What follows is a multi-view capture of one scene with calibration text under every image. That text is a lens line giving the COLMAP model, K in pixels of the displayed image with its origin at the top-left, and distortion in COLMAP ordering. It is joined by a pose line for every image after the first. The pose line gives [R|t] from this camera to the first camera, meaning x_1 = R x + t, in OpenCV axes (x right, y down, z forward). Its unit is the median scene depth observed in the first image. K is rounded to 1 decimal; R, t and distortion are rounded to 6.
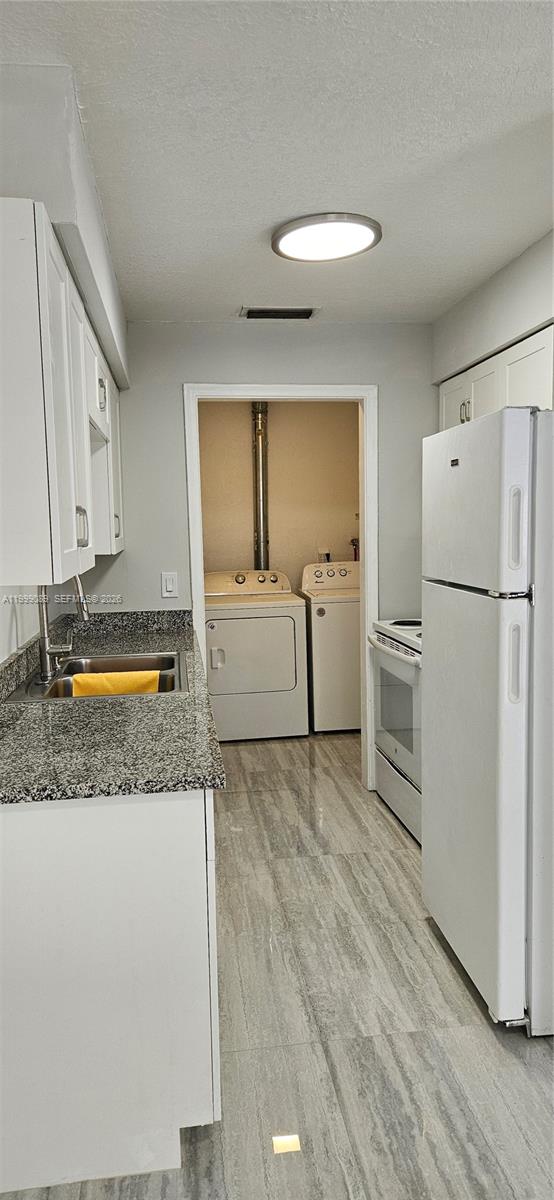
lens RADIAL K [[780.2, 0, 281.0], [0, 780.2, 601.4], [0, 0, 1]] dist [0.036391, 0.000434]
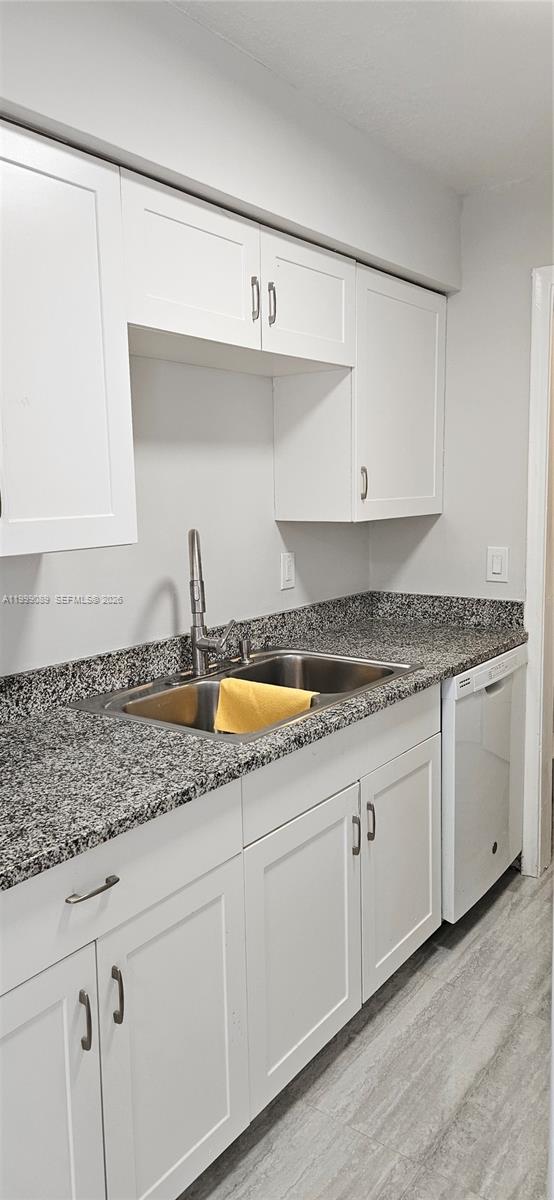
lens RADIAL K [[796.2, 0, 281.6], [0, 796.2, 596.8], [0, 0, 1]] dist [0.063198, -0.046296]
pose [[0.725891, 0.100703, -0.680397, 0.212921], [-0.064113, 0.994824, 0.078839, -0.036189], [0.684815, -0.013606, 0.728590, 0.330635]]
